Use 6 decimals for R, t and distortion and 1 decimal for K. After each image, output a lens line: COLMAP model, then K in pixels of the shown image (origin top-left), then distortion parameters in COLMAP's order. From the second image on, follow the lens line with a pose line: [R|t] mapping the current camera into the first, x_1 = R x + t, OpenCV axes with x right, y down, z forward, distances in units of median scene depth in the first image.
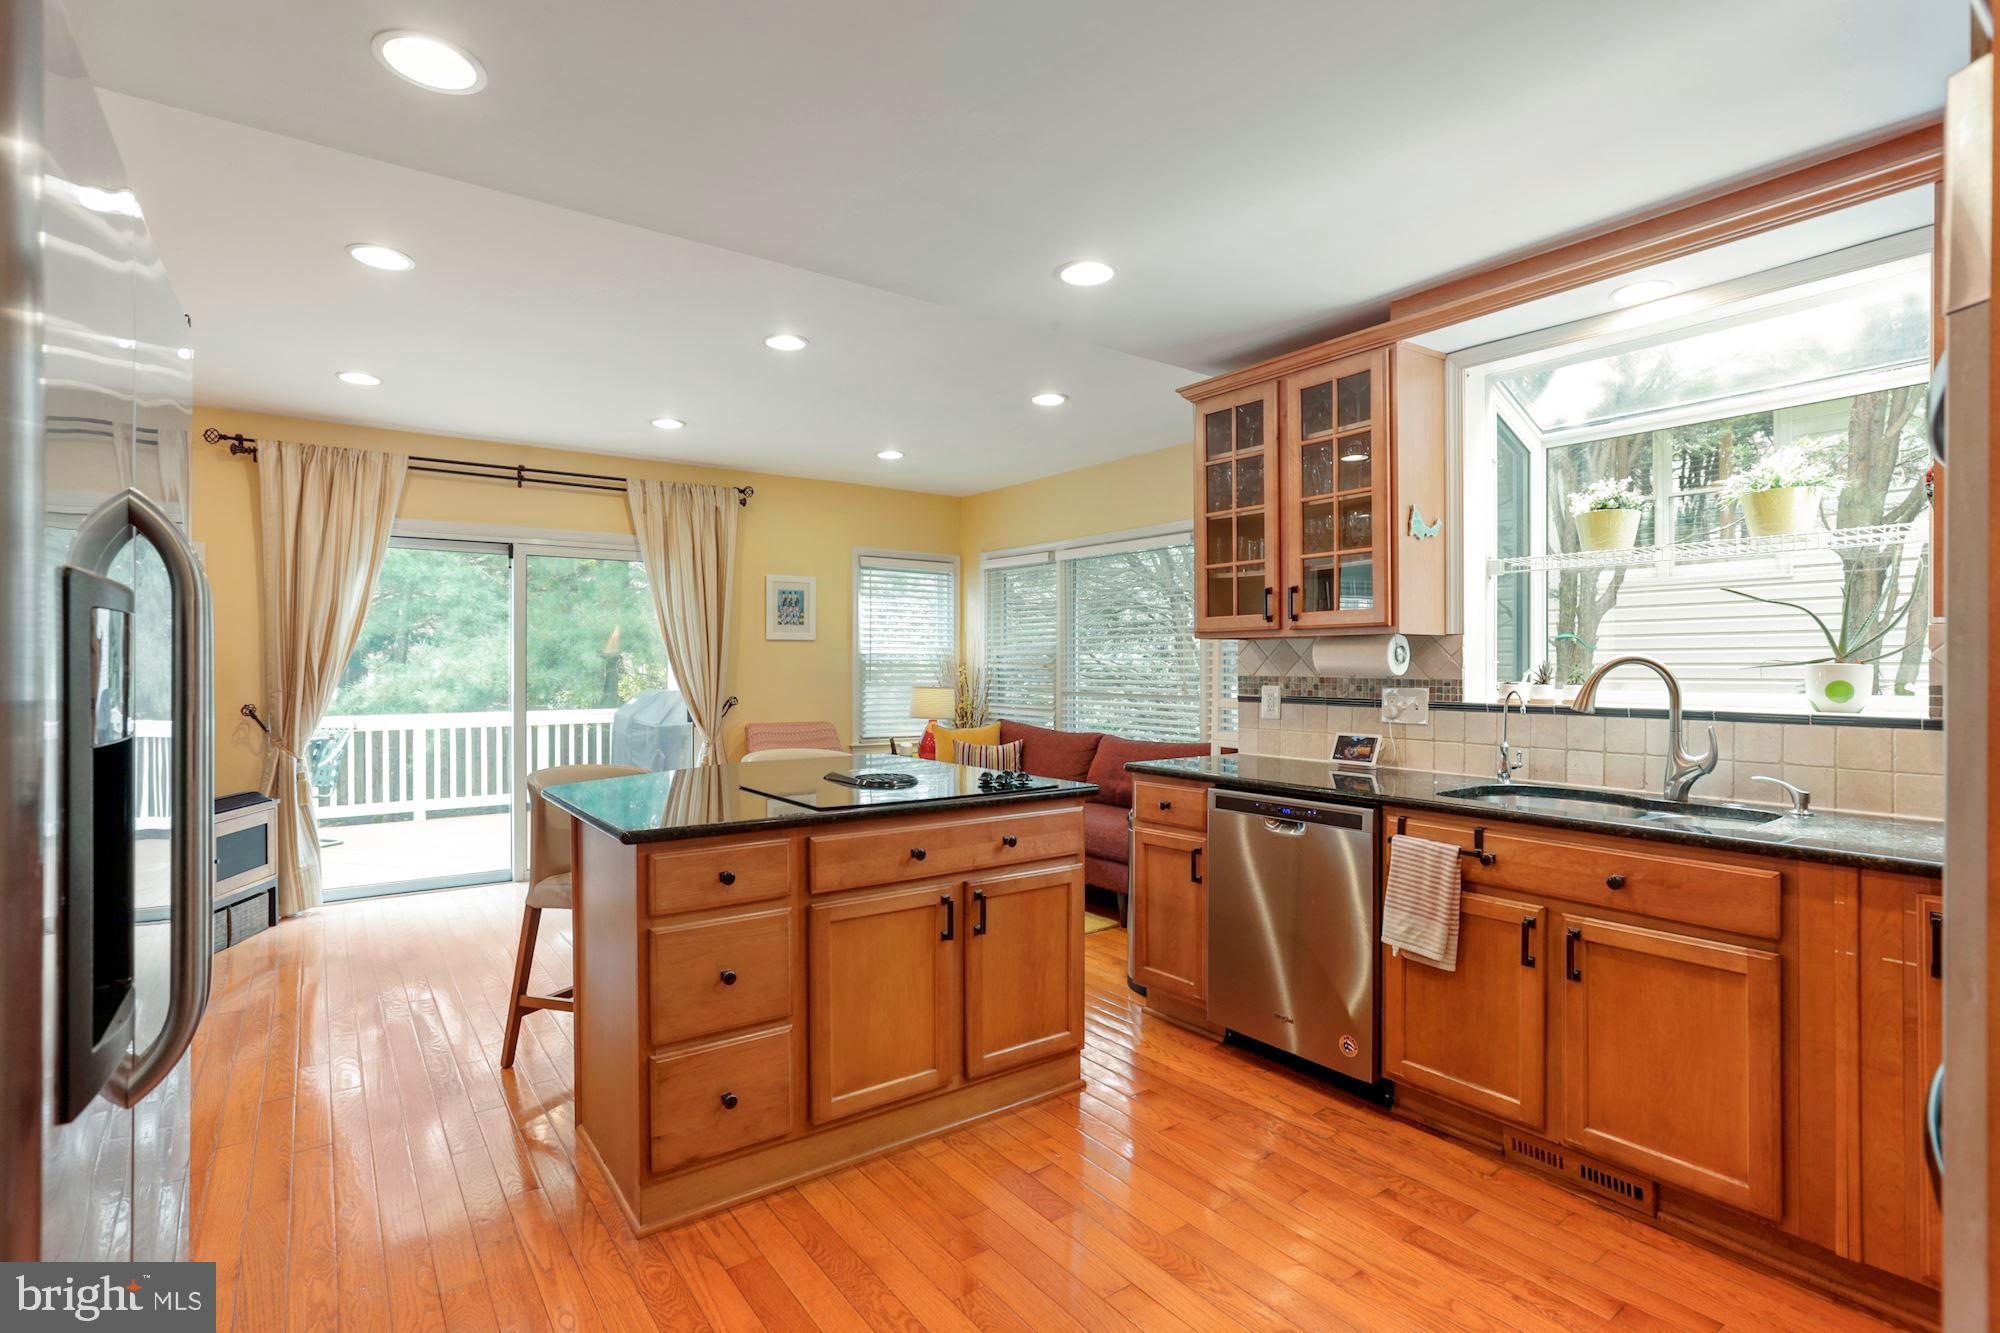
lens RADIAL K [[950.6, 0, 965.4], [0, 950.6, 665.1], [0, 0, 1]] dist [-0.000959, 0.005019]
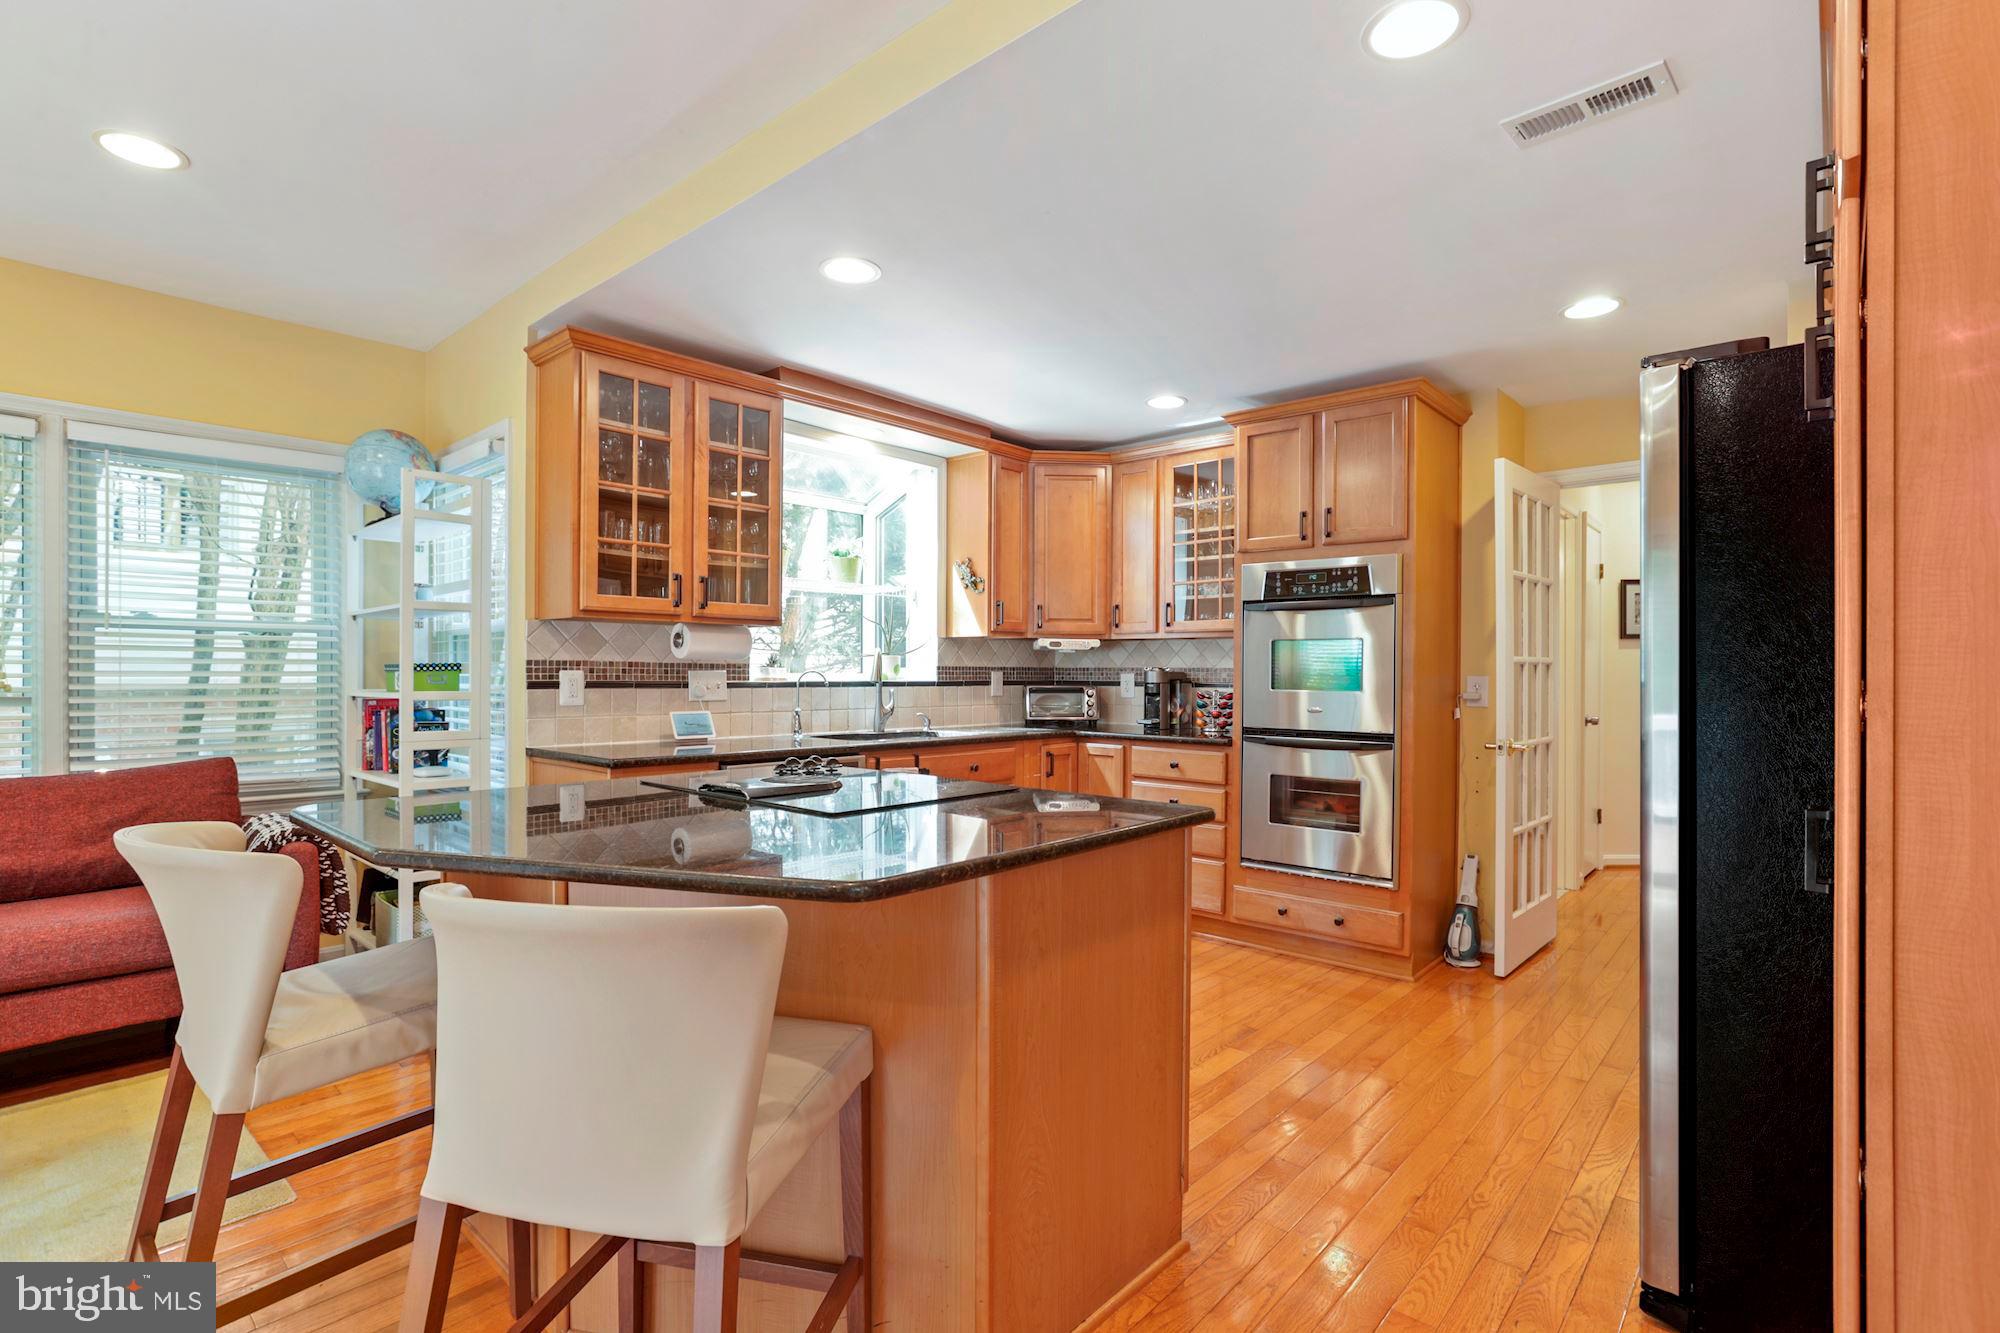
lens RADIAL K [[950.6, 0, 999.9], [0, 950.6, 674.2], [0, 0, 1]] dist [-0.000959, 0.005019]
pose [[-0.217584, -0.001415, 0.976041, -0.749137], [-0.005419, 0.999985, 0.000242, 0.024935], [-0.976026, -0.005237, -0.217589, 0.862104]]
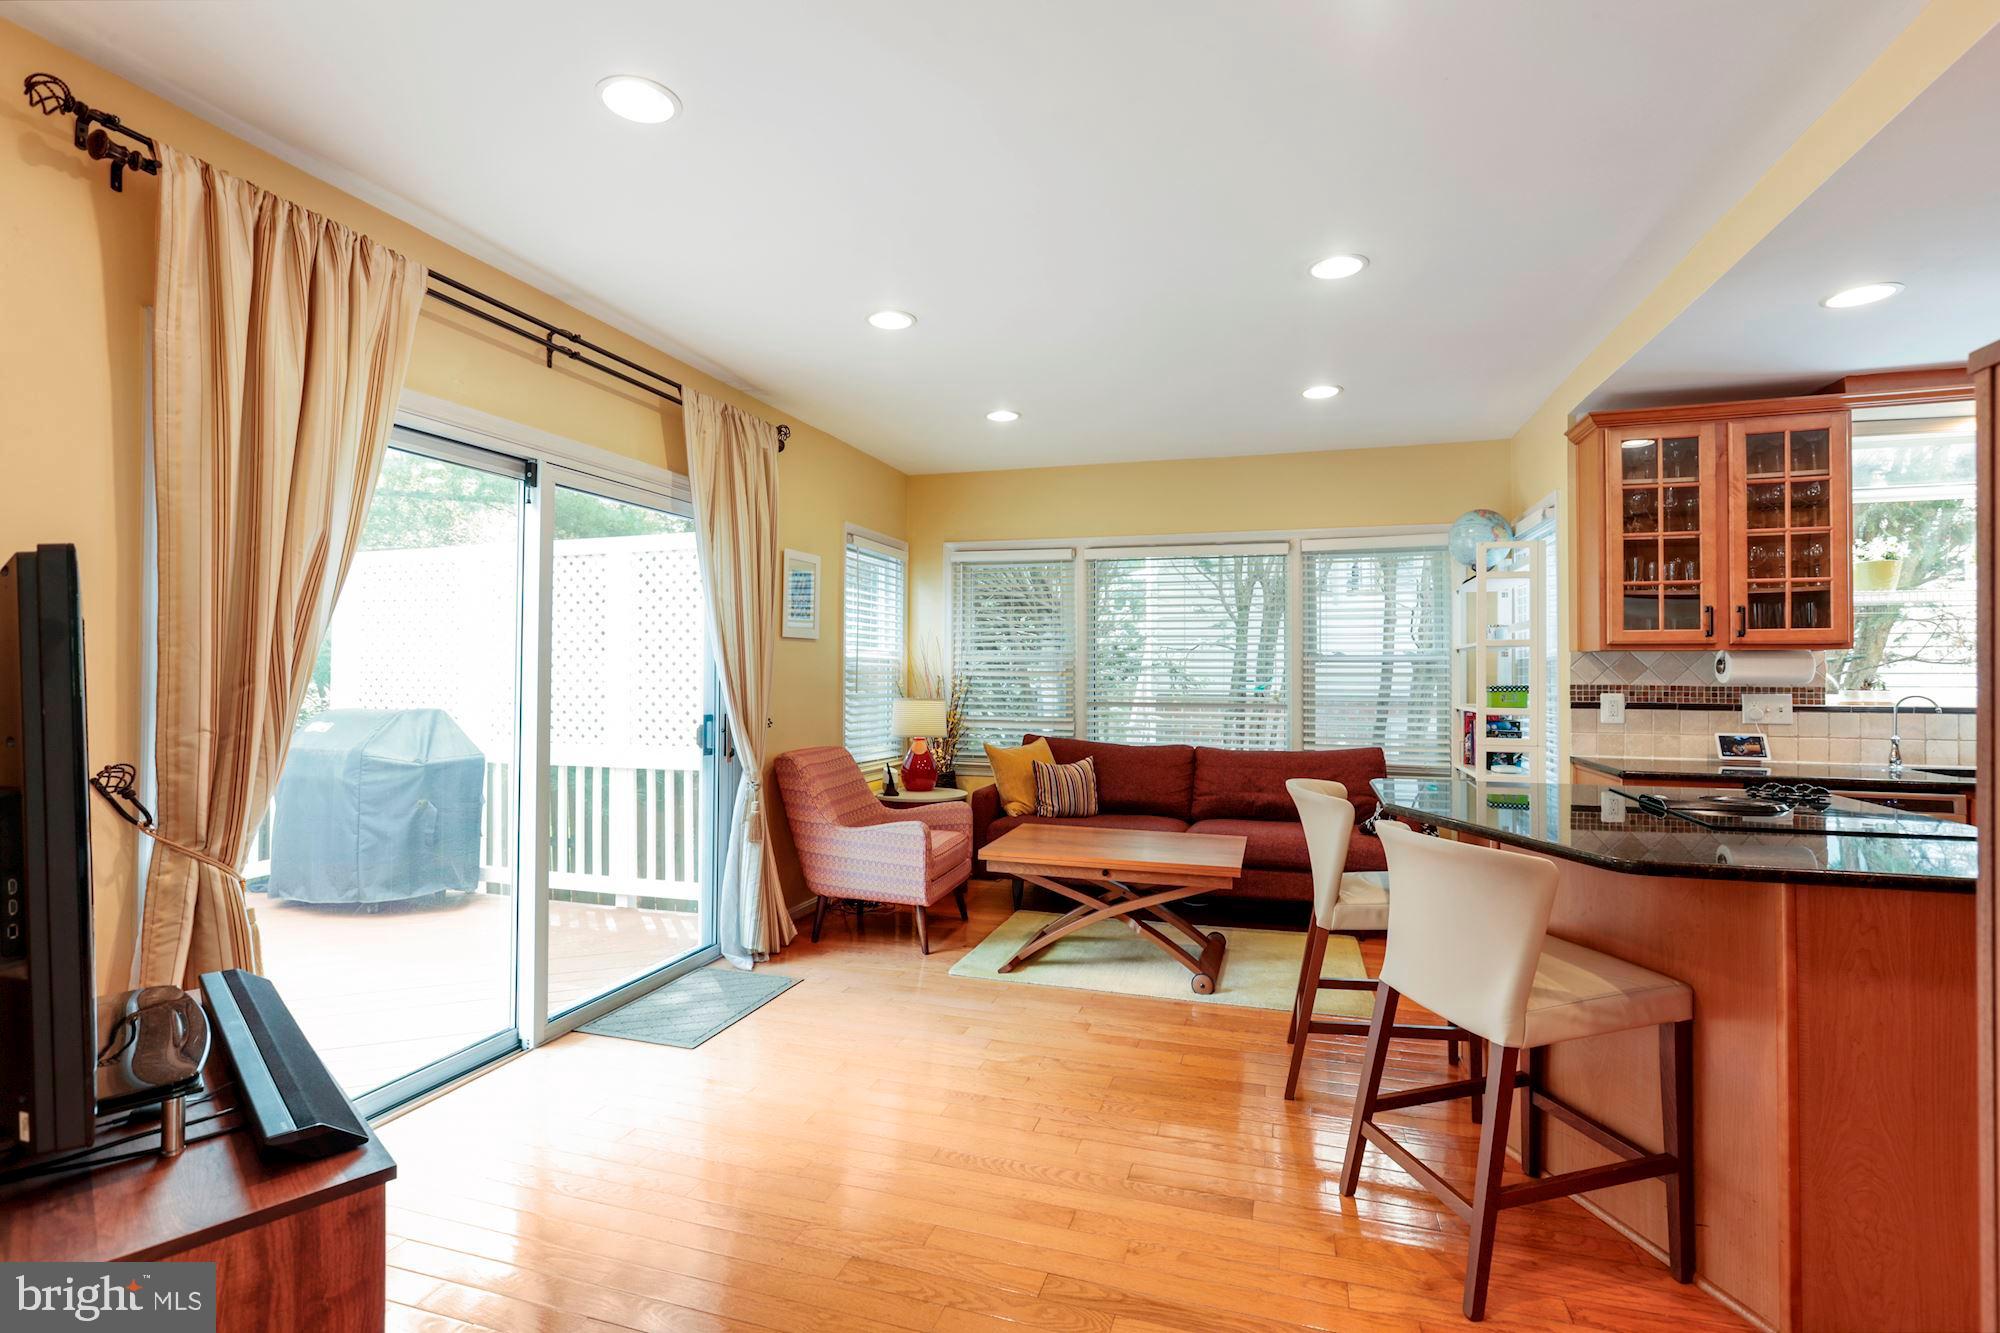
lens RADIAL K [[950.6, 0, 992.3], [0, 950.6, 659.8], [0, 0, 1]] dist [-0.000959, 0.005019]
pose [[0.791989, 0.009896, 0.610455, -1.003826], [-0.002753, 0.999916, -0.012638, -0.001423], [-0.610529, 0.008329, 0.791950, 0.615702]]
